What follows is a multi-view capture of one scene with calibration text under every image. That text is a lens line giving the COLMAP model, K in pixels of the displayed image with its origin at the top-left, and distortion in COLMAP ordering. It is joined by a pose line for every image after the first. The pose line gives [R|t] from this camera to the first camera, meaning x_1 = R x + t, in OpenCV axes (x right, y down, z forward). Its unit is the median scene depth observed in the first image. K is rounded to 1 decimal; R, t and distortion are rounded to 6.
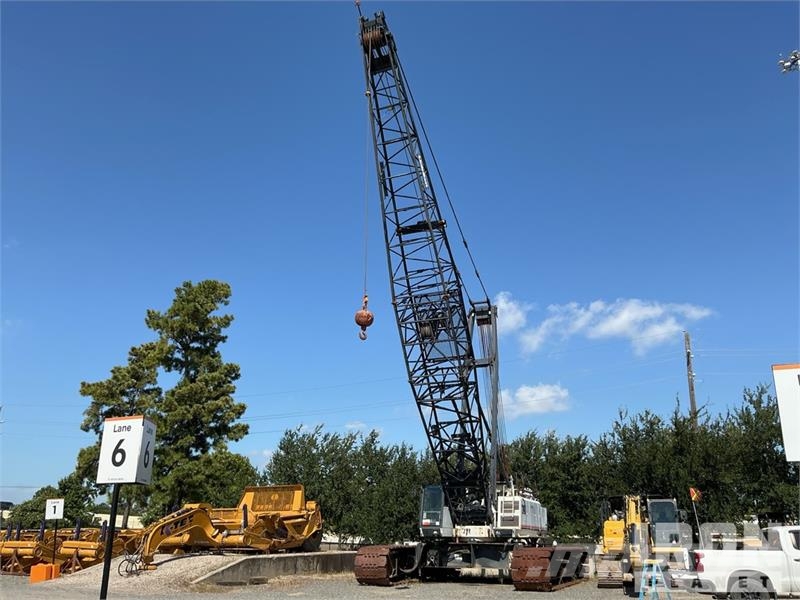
lens RADIAL K [[659.7, 0, 400.3], [0, 659.7, 293.6], [0, 0, 1]] dist [0.132345, -0.285387]
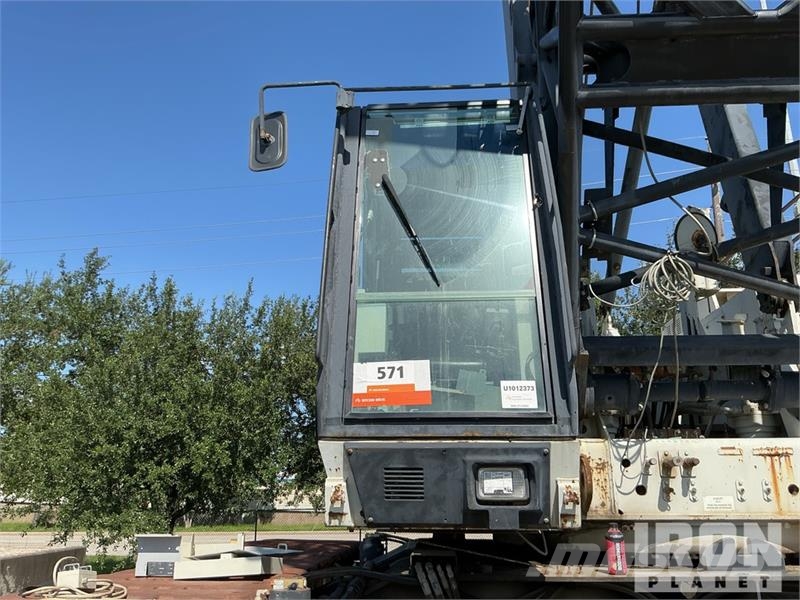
lens RADIAL K [[664.0, 0, 396.8], [0, 664.0, 299.6], [0, 0, 1]] dist [0.062145, -0.118897]
pose [[0.942032, 0.089540, 0.323356, 0.005759], [-0.111712, 0.992450, 0.050630, 0.265096], [-0.316381, -0.083818, 0.944922, 0.741488]]
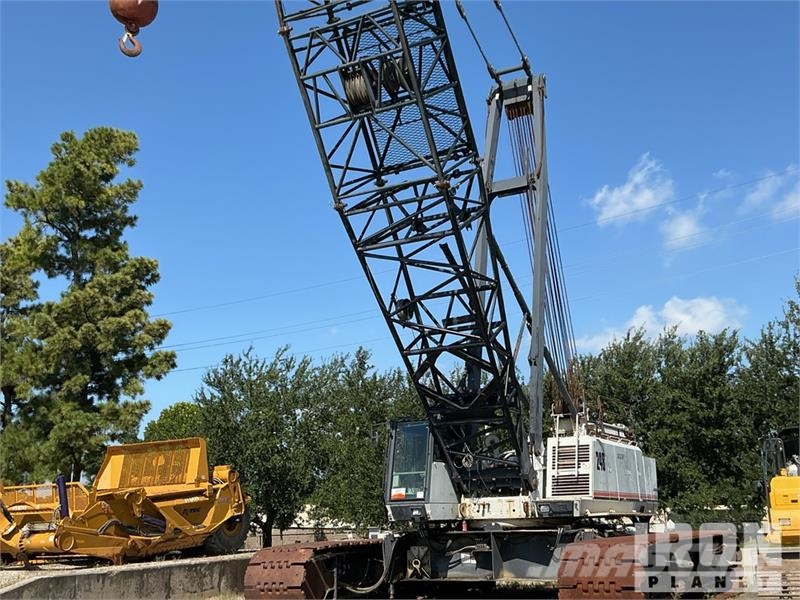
lens RADIAL K [[917.8, 0, 398.1], [0, 917.8, 294.7], [0, 0, 1]] dist [0.151264, -0.353562]
pose [[0.994763, -0.057097, -0.084770, 0.085664], [0.066431, 0.991517, 0.111716, 0.097687], [0.077672, -0.116763, 0.990118, 0.276821]]
